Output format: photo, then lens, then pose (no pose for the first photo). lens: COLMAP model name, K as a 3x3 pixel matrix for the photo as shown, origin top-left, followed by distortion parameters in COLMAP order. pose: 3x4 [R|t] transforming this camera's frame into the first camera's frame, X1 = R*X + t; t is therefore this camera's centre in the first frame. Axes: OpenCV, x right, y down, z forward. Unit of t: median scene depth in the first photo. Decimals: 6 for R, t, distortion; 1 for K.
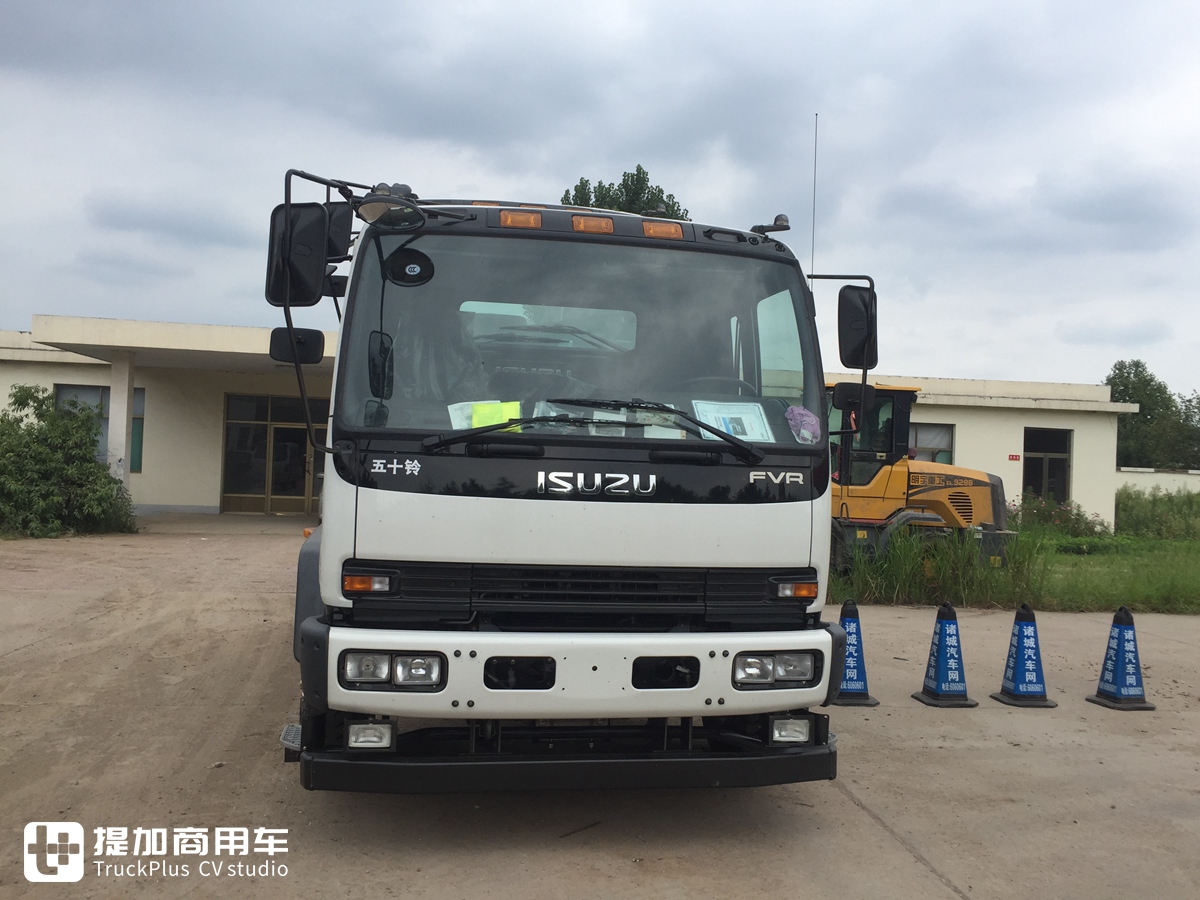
lens RADIAL K [[1046.0, 0, 600.0], [0, 1046.0, 450.0], [0, 0, 1]] dist [0.080078, -0.101952]
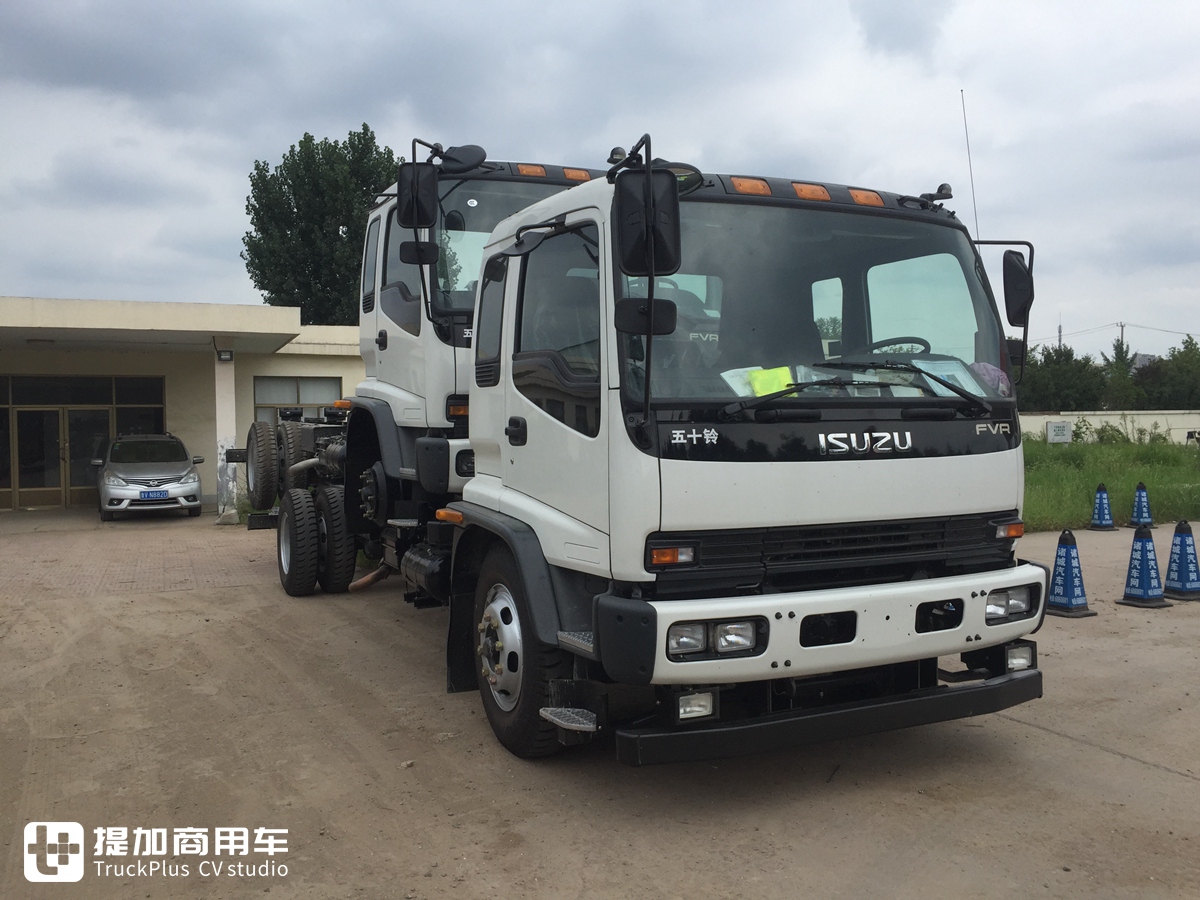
lens RADIAL K [[1046.0, 0, 600.0], [0, 1046.0, 450.0], [0, 0, 1]] dist [0.080078, -0.101952]
pose [[0.957235, -0.055388, 0.283960, -0.549318], [0.045774, 0.998135, 0.040384, -0.014992], [-0.285667, -0.025659, 0.957985, 0.072612]]
